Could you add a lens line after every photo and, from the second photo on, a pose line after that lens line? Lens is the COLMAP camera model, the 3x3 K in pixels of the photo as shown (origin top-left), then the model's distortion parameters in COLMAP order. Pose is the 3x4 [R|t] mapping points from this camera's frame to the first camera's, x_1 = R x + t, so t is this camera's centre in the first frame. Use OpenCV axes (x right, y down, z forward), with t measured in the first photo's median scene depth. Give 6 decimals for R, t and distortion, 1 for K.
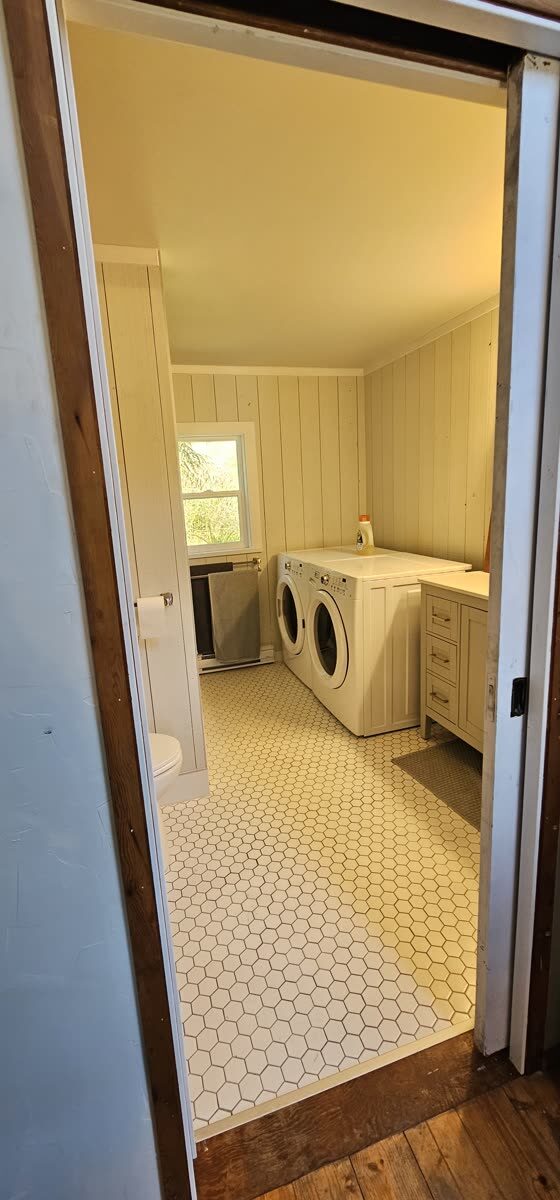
lens RADIAL K [[486.3, 0, 275.7], [0, 486.3, 597.6], [0, 0, 1]] dist [-0.006729, 0.000085]
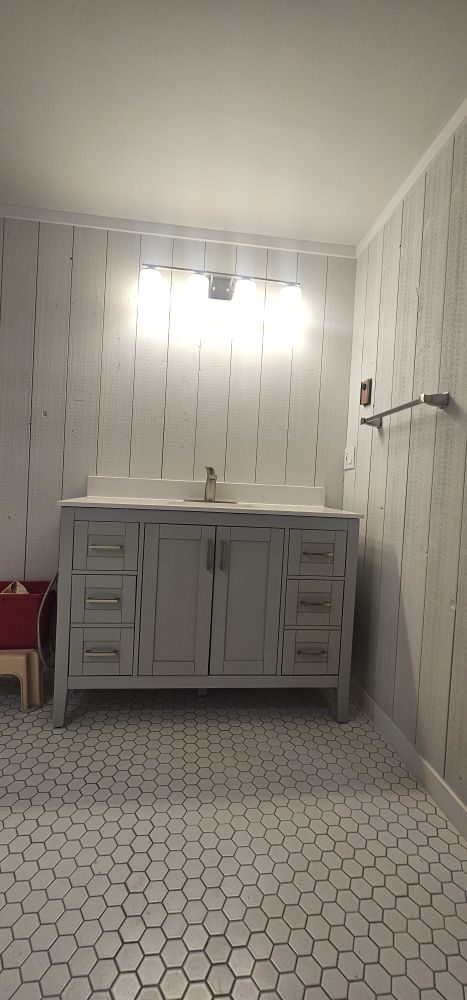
lens RADIAL K [[405.2, 0, 232.6], [0, 405.2, 502.4], [0, 0, 1]] dist [-0.006729, 0.000085]
pose [[0.180959, 0.018225, 0.983322, -0.294727], [0.142073, 0.988857, -0.044473, 0.032316], [-0.973175, 0.147751, 0.176354, 0.736571]]
